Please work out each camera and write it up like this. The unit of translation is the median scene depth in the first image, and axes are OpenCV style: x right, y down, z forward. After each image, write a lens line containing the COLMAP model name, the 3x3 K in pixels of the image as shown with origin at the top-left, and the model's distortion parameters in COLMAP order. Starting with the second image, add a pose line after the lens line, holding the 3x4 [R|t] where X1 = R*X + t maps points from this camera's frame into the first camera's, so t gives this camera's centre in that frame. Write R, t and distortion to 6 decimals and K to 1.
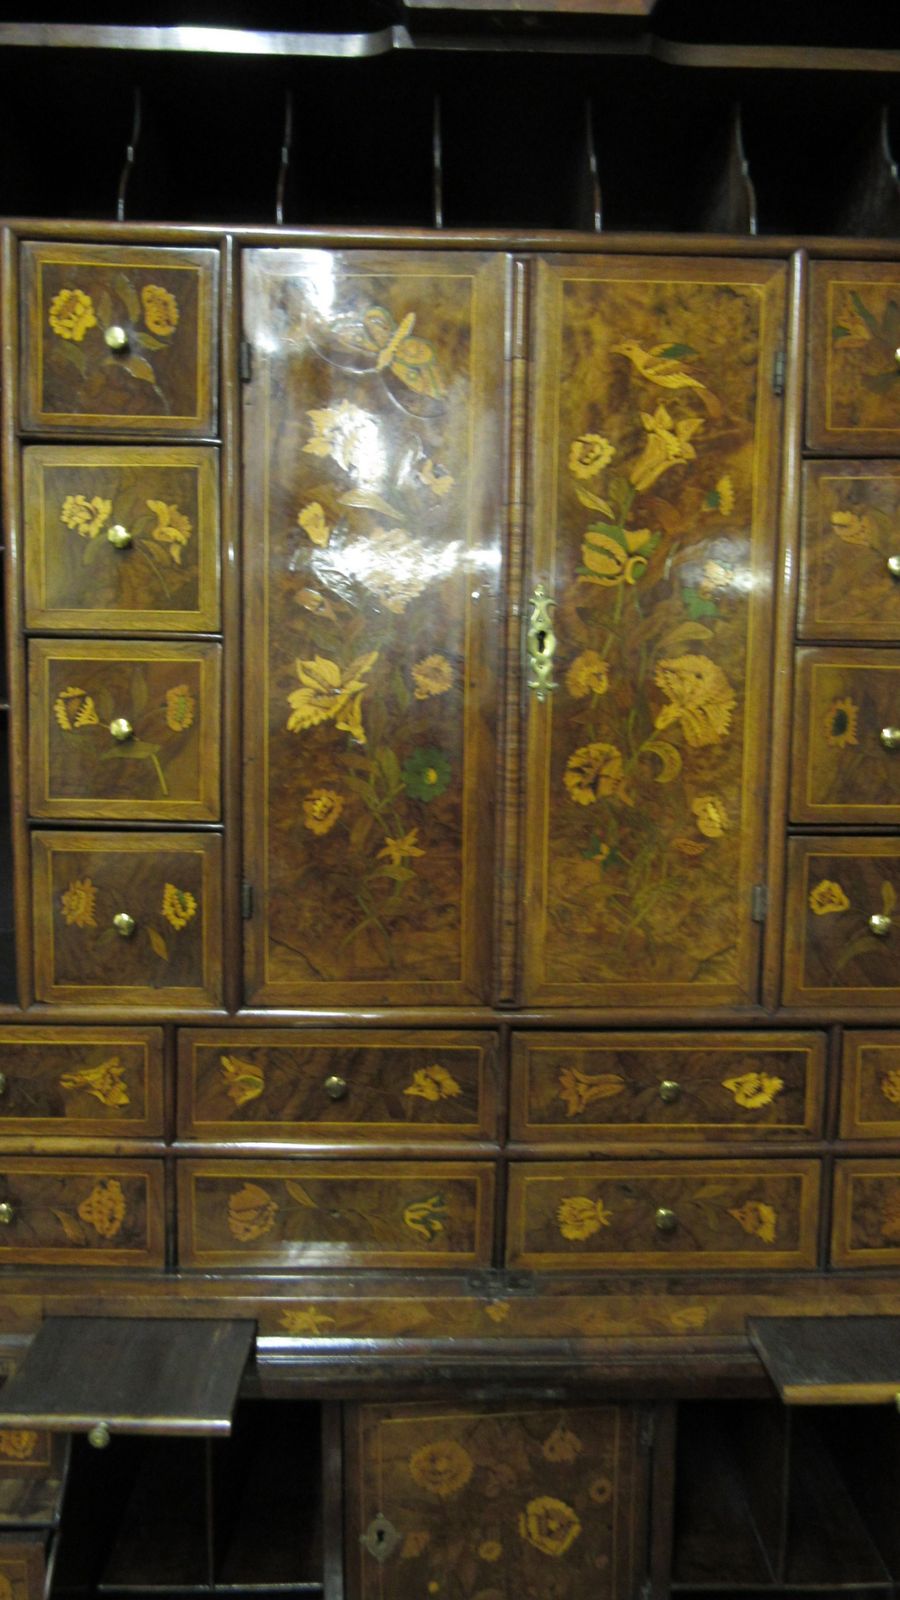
lens RADIAL K [[1147.0, 0, 450.0], [0, 1147.0, 800.0], [0, 0, 1]] dist [-0.025880, 0.004428]
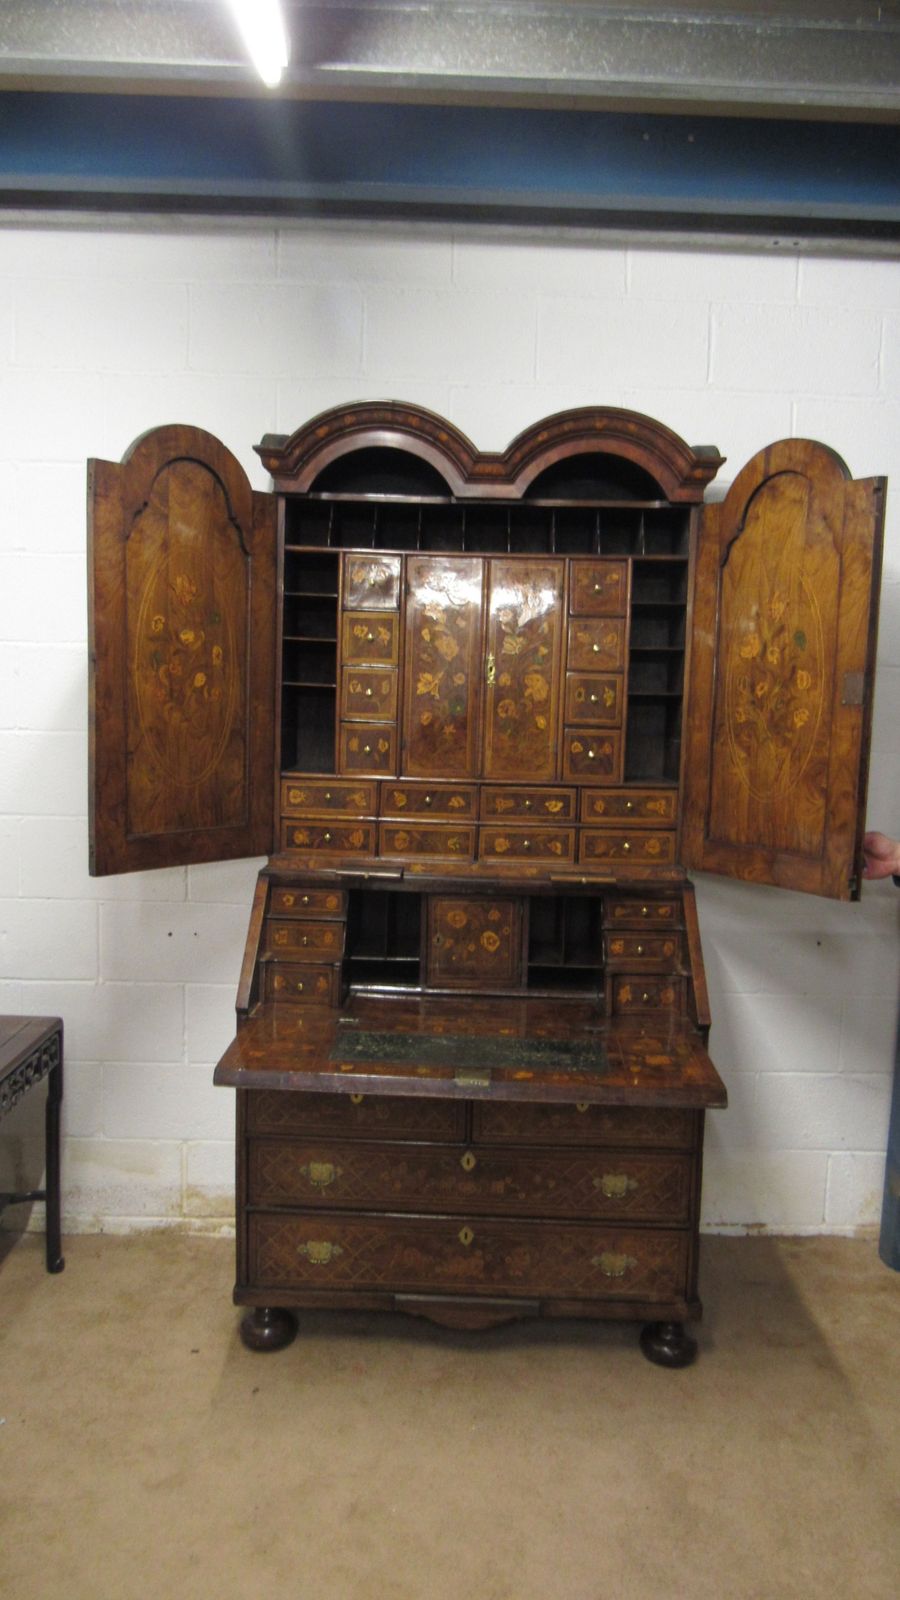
lens RADIAL K [[1147.0, 0, 450.0], [0, 1147.0, 800.0], [0, 0, 1]] dist [-0.025880, 0.004428]
pose [[0.998669, 0.021176, -0.047021, 0.121712], [-0.021347, 0.999767, -0.003138, 0.255982], [0.046943, 0.004138, 0.998889, -2.343280]]
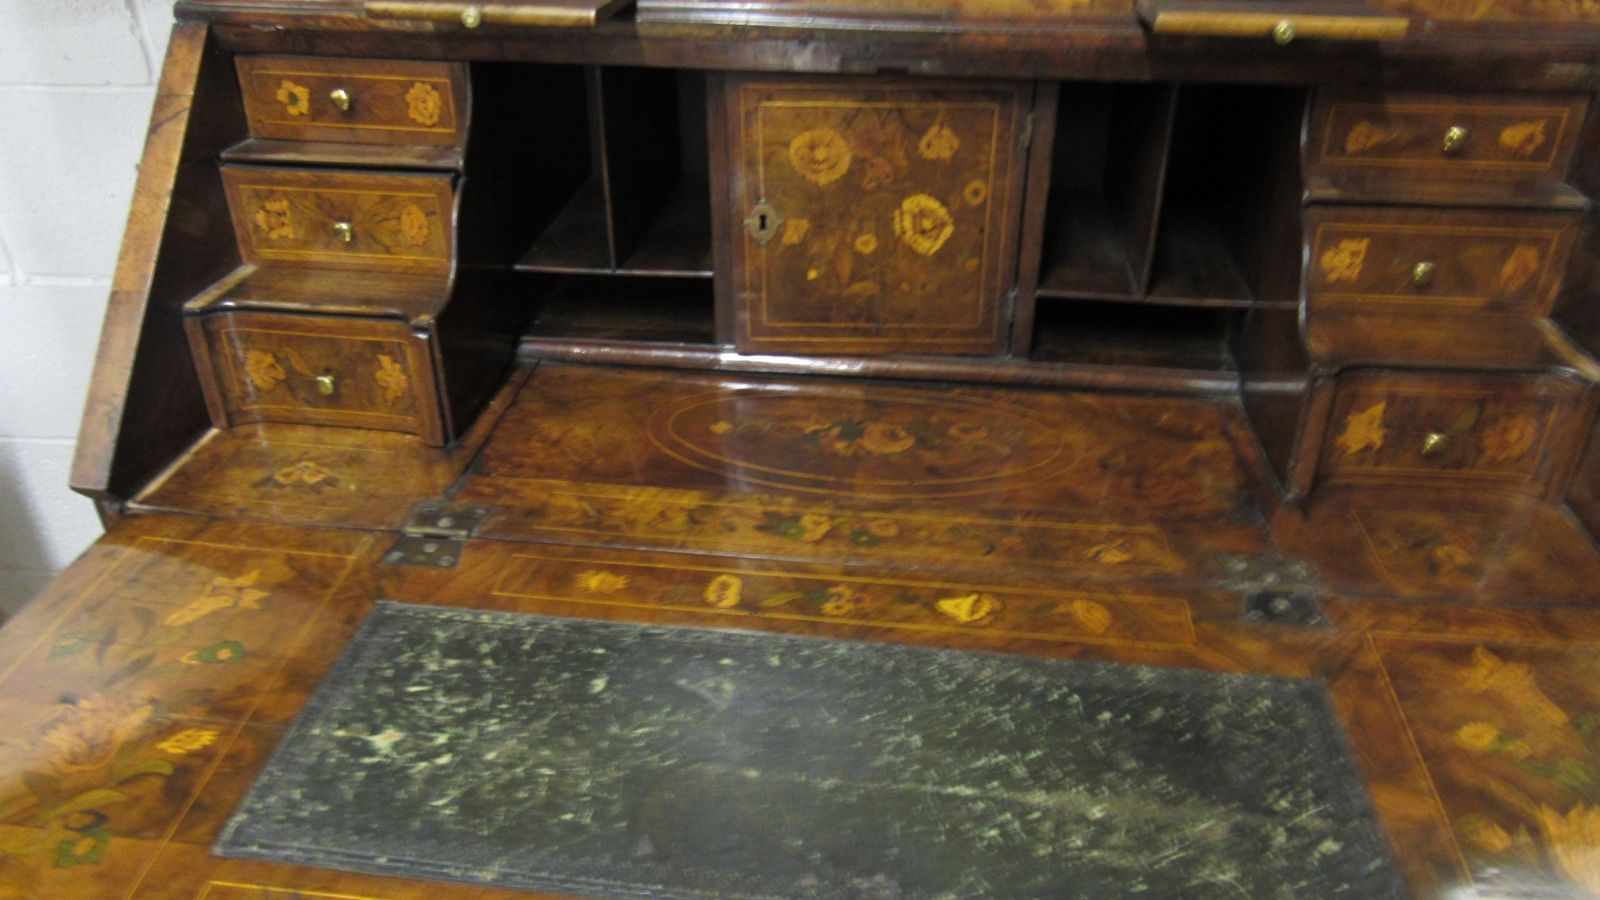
lens RADIAL K [[1147.0, 0, 790.7], [0, 1147.0, 456.6], [0, 0, 1]] dist [-0.025880, 0.004428]
pose [[0.991122, 0.063338, -0.116900, 0.106375], [-0.006292, 0.900598, 0.434608, 0.383791], [0.132807, -0.430014, 0.893001, -0.056077]]
